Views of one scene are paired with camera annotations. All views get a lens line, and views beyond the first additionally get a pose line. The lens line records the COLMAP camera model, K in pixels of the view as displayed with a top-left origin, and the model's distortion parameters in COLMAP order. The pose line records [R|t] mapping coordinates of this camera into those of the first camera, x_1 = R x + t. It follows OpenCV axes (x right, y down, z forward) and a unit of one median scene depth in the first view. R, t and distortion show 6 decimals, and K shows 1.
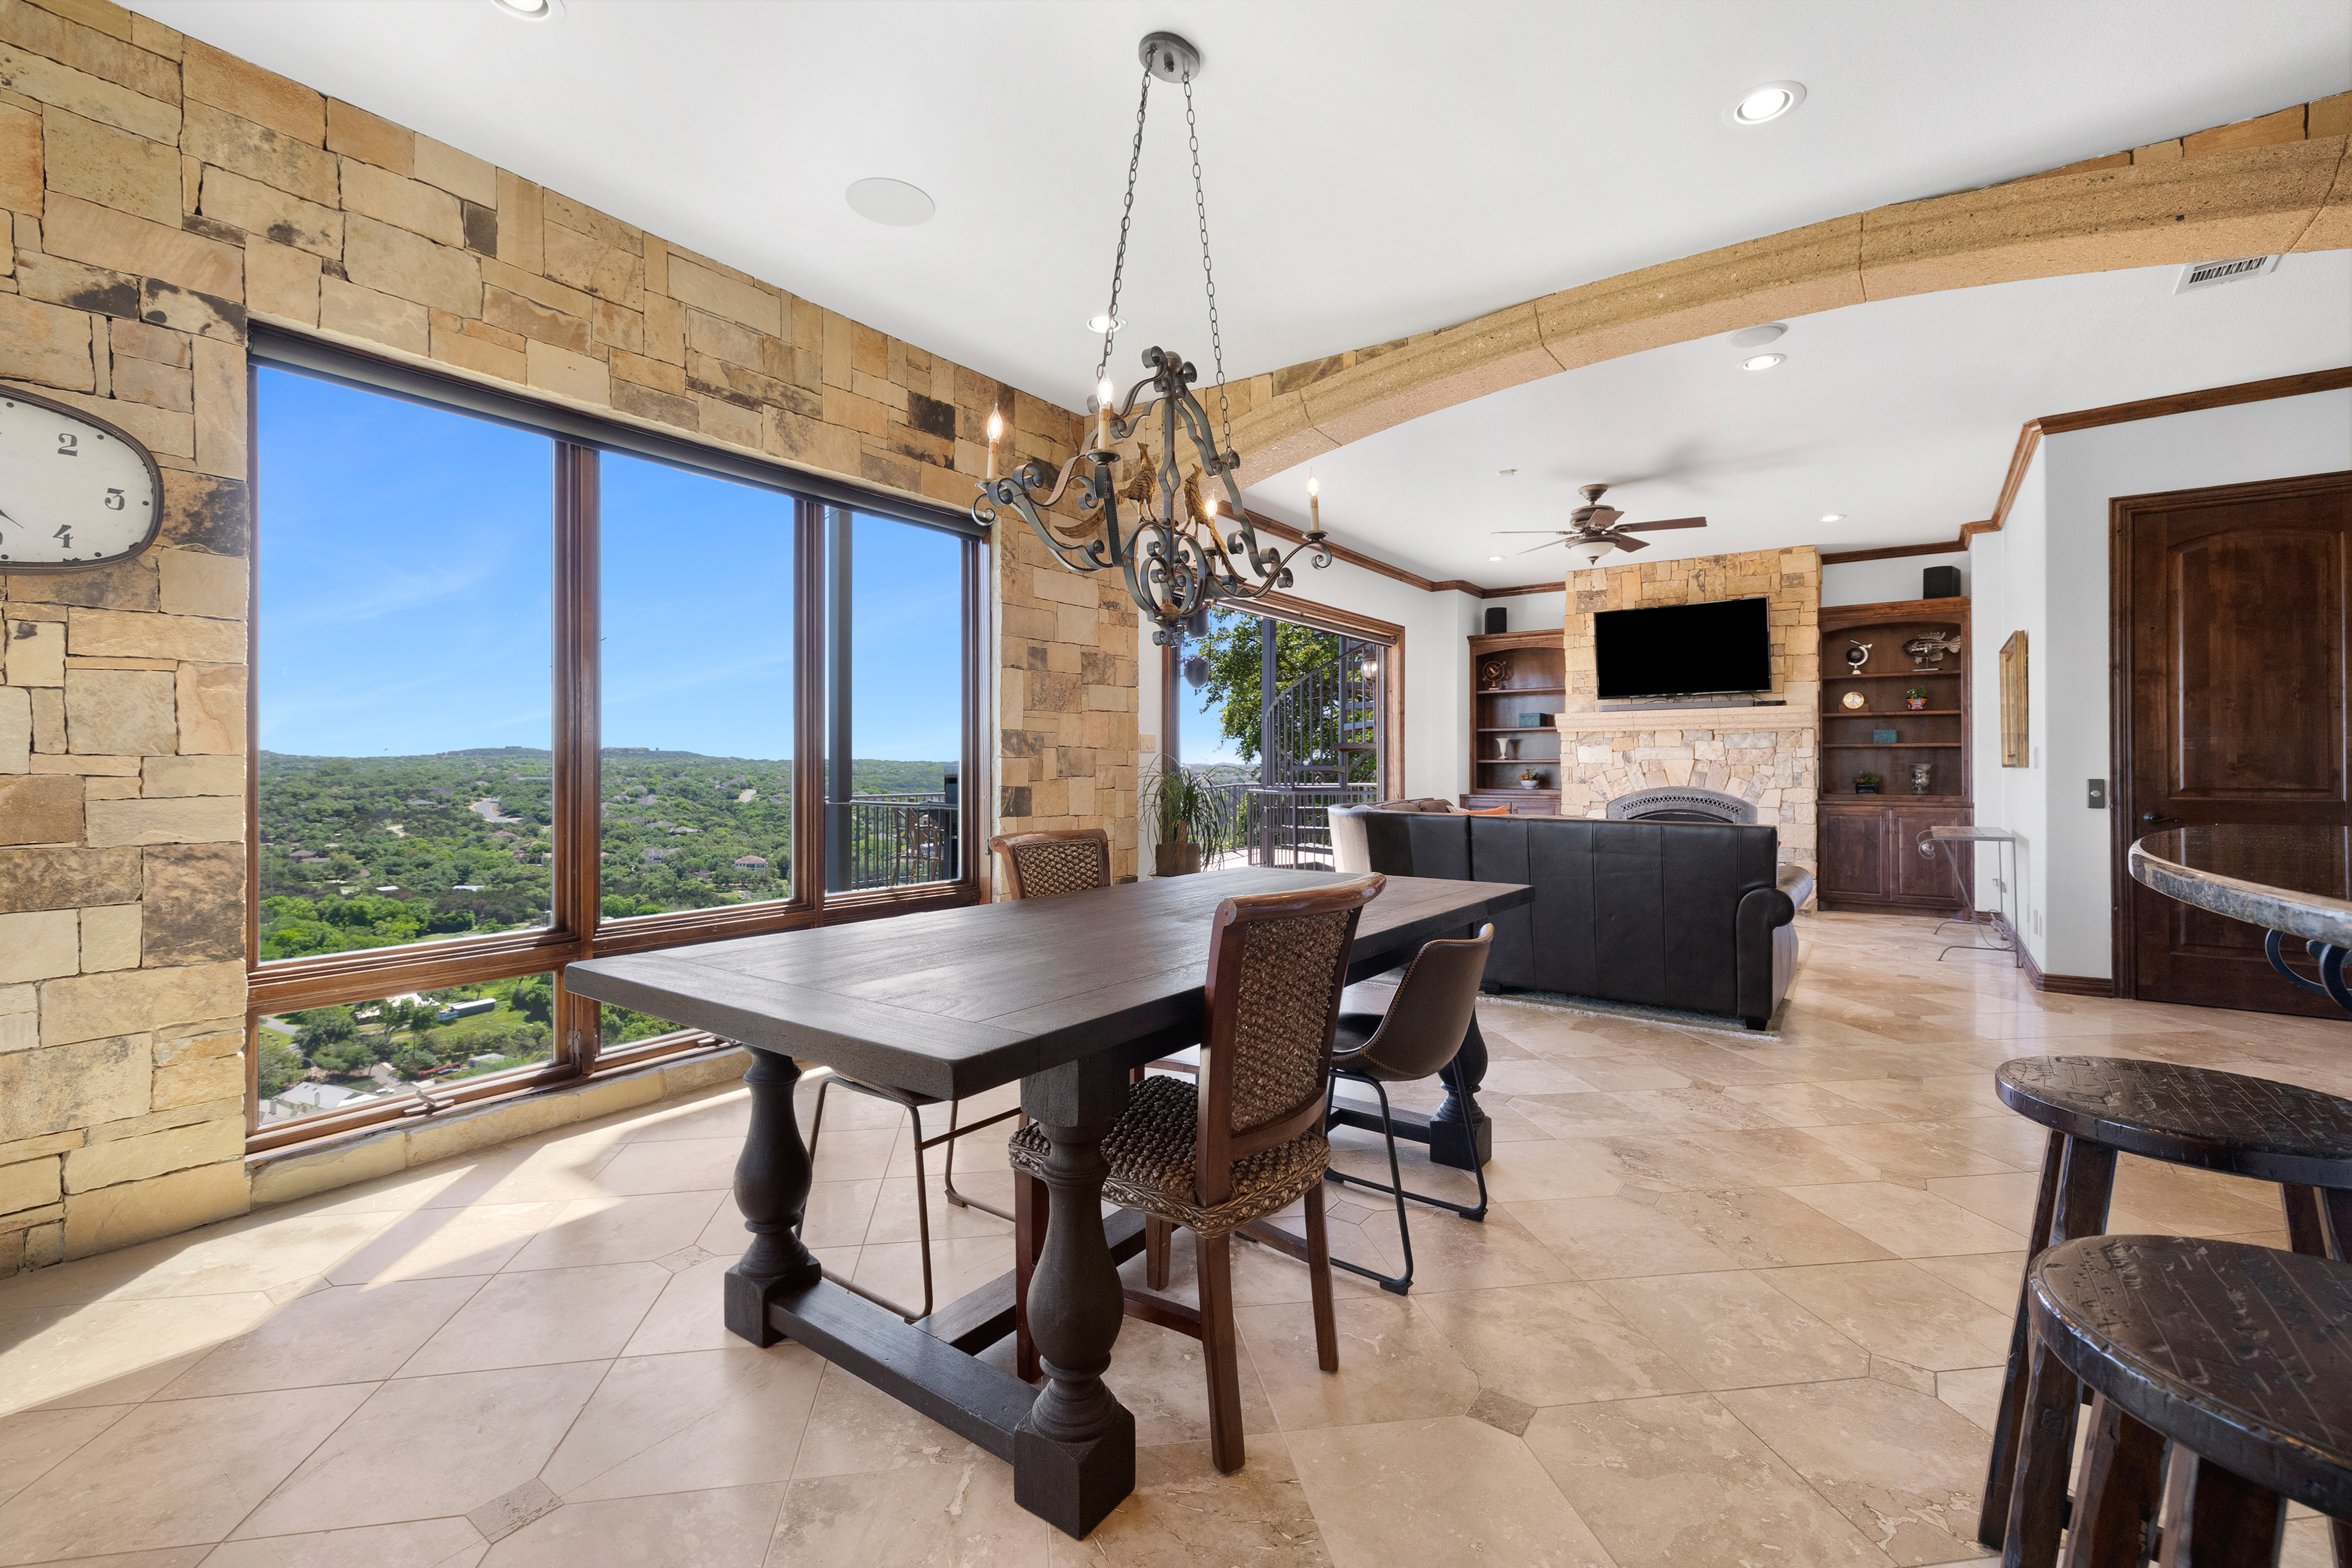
lens RADIAL K [[1005.9, 0, 1165.3], [0, 1005.9, 764.7], [0, 0, 1]] dist [0.005652, -0.001541]
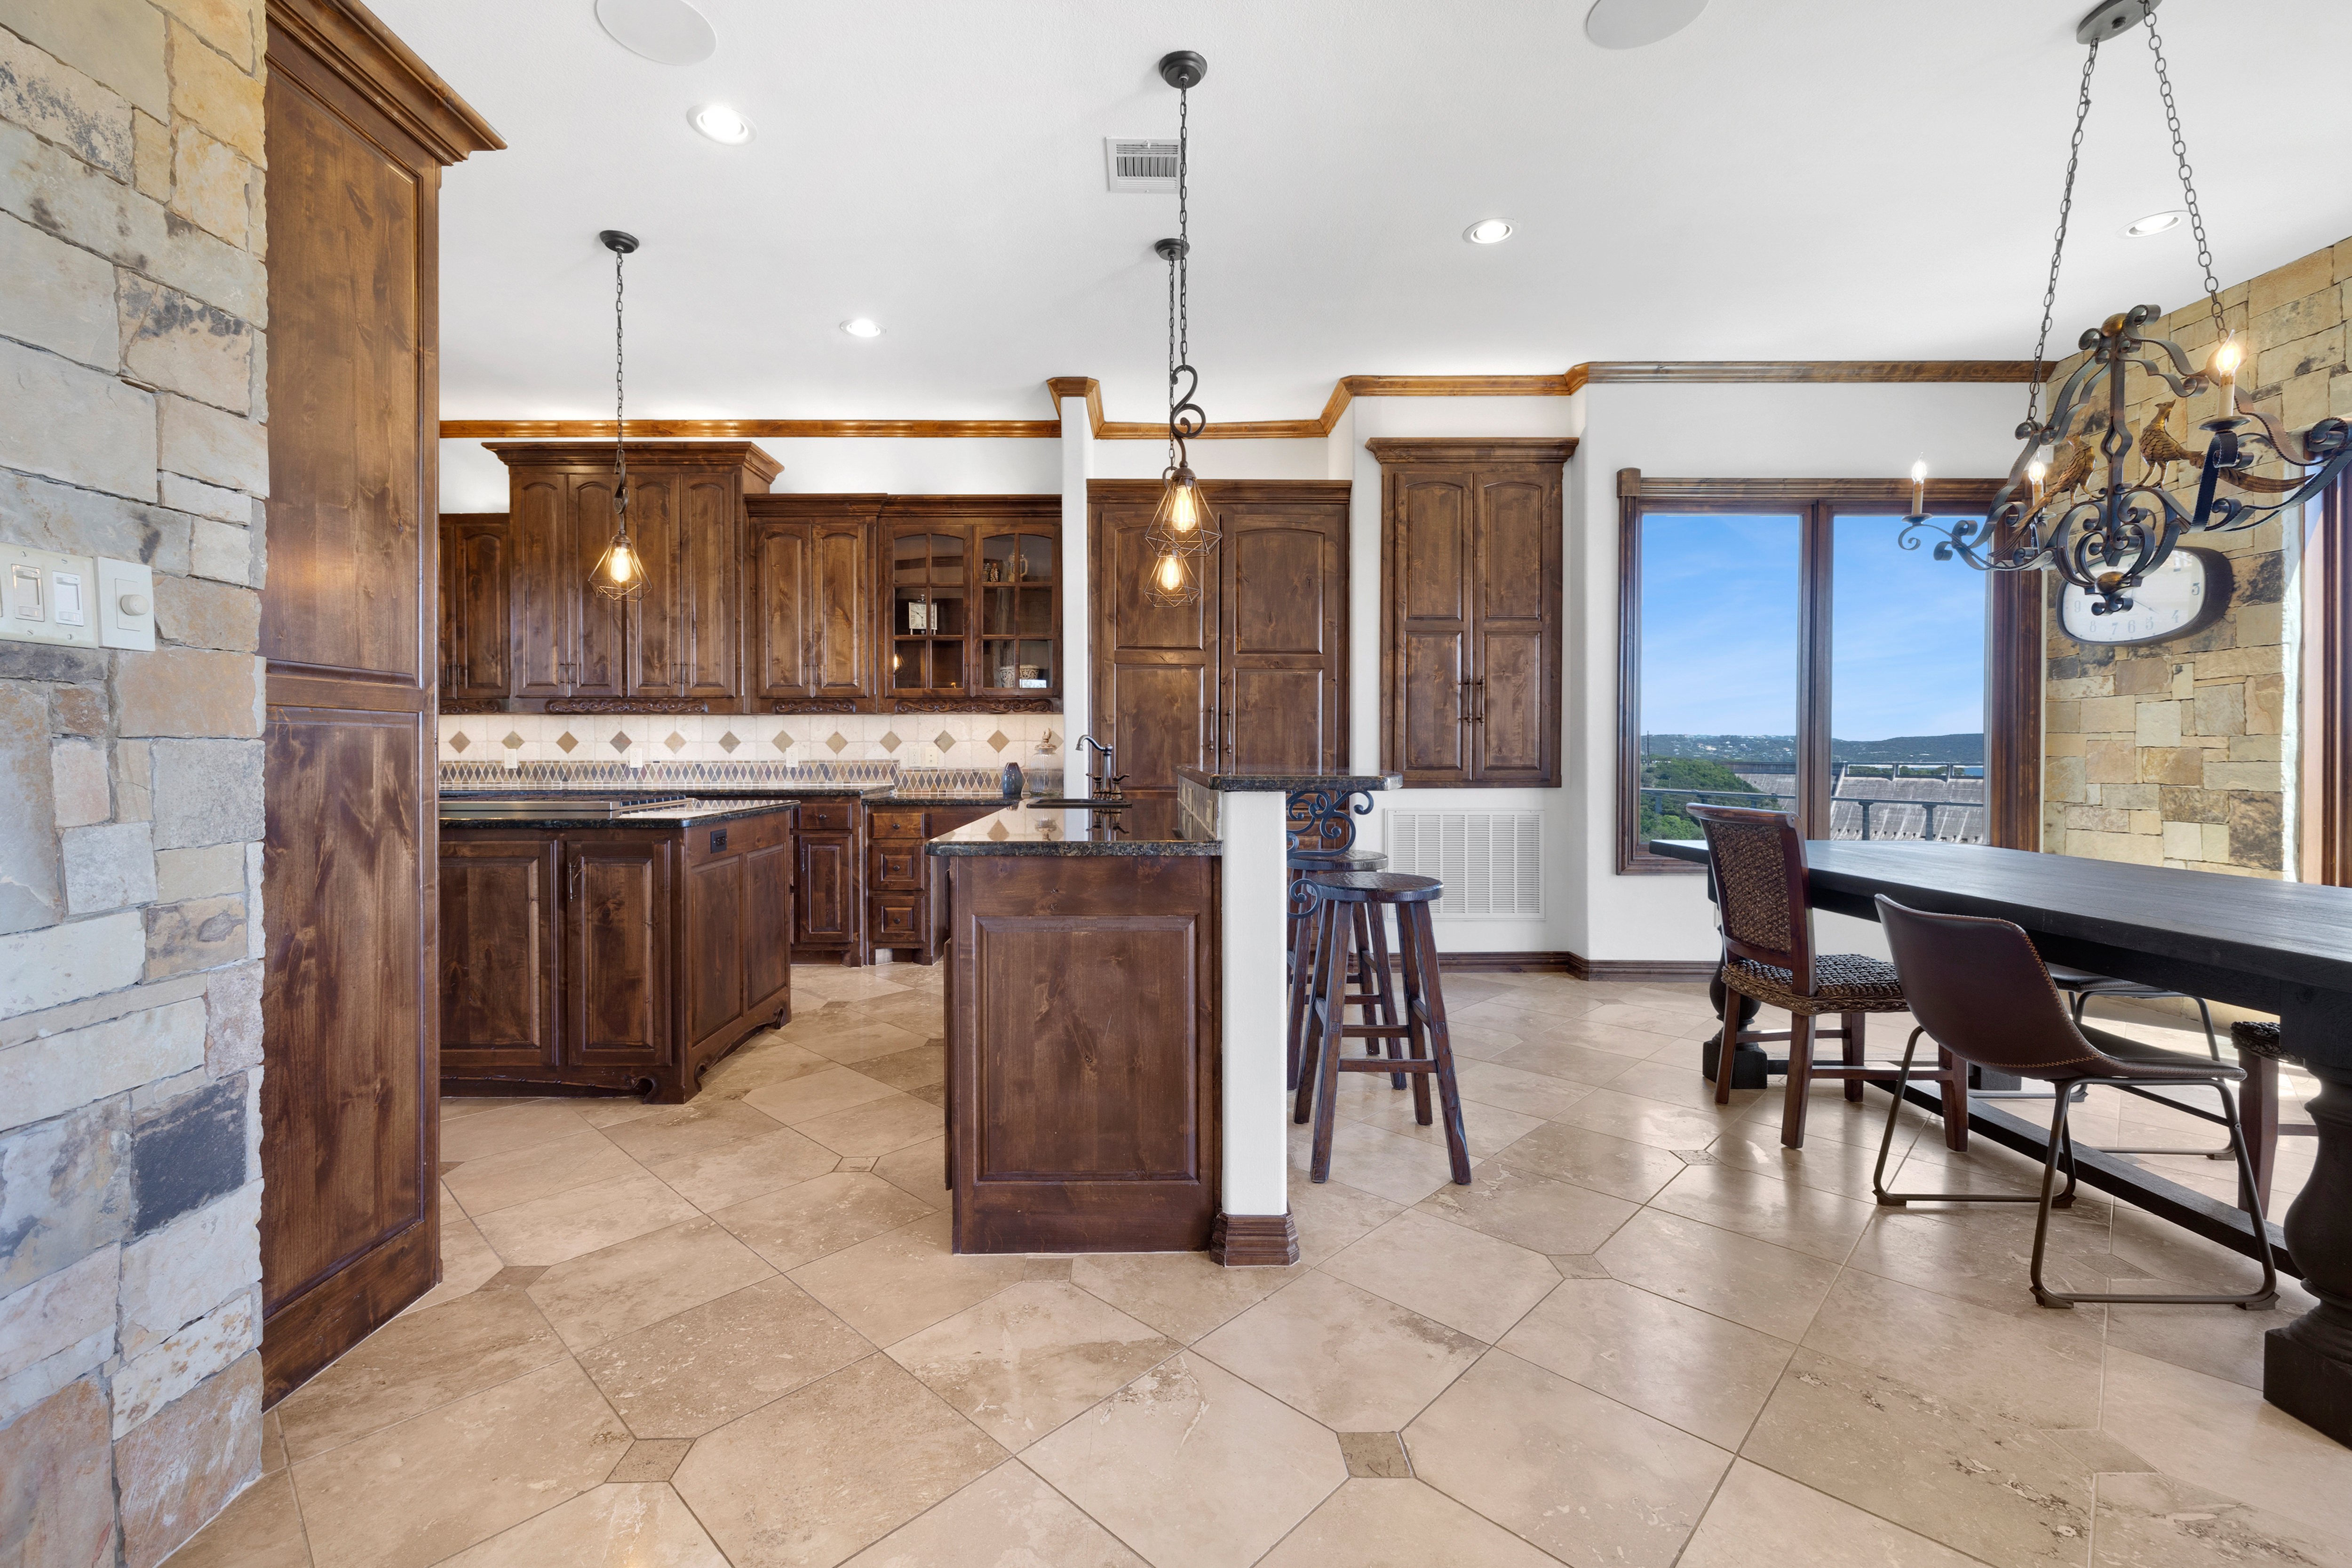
lens RADIAL K [[1005.9, 0, 1140.0], [0, 1005.9, 758.1], [0, 0, 1]] dist [0.005652, -0.001541]
pose [[-0.803838, 0.000293, -0.594848, 0.410016], [-0.002644, 0.999988, 0.004064, 0.007391], [0.594842, 0.004840, -0.803828, 0.368311]]
